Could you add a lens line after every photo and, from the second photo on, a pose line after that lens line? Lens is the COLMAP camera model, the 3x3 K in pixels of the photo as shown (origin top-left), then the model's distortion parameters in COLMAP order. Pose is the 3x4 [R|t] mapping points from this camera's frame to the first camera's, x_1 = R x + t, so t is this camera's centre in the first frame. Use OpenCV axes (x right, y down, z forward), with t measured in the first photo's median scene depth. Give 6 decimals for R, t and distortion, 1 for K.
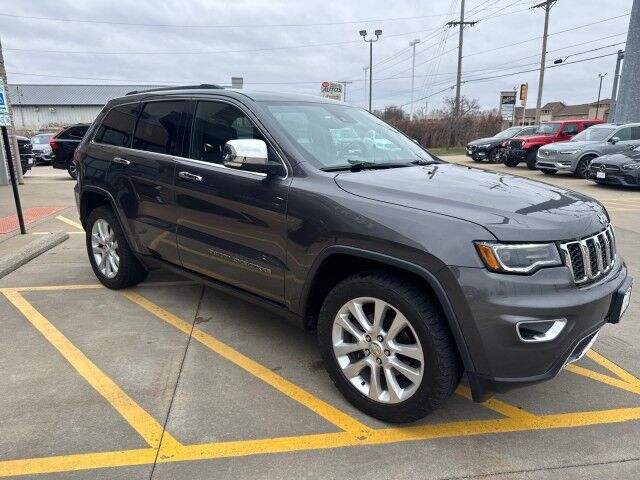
lens RADIAL K [[453.5, 0, 317.0], [0, 453.5, 240.4], [0, 0, 1]] dist [-0.001167, -0.002510]
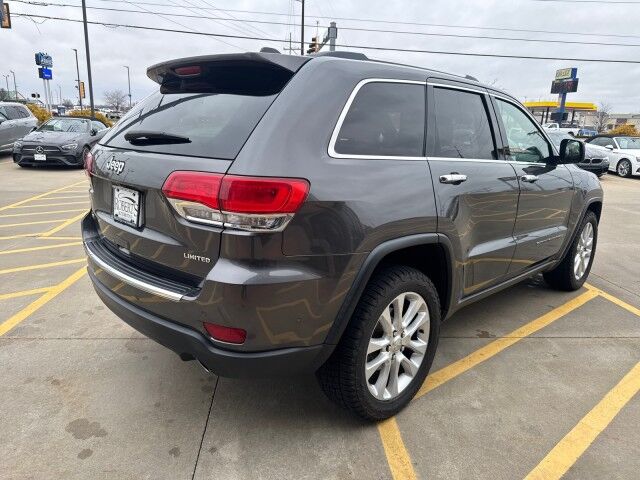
lens RADIAL K [[455.6, 0, 320.0], [0, 455.6, 240.0], [0, 0, 1]] dist [0.000494, 0.000051]
pose [[0.078527, -0.246949, 0.965841, -1.367133], [0.197015, 0.953570, 0.227793, -0.346749], [-0.977251, 0.172397, 0.123533, 1.418677]]
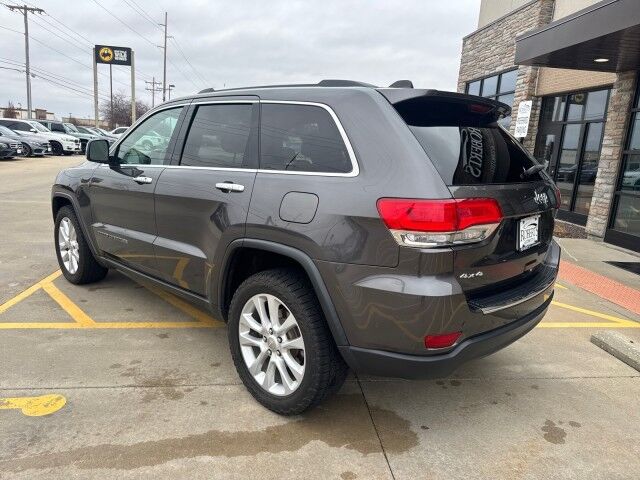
lens RADIAL K [[451.4, 0, 322.7], [0, 451.4, 240.5], [0, 0, 1]] dist [0.001798, -0.003823]
pose [[-0.997584, -0.066440, 0.020285, -0.341326], [-0.051477, 0.903089, 0.426358, -0.603673], [-0.046647, 0.424284, -0.904327, 2.539870]]
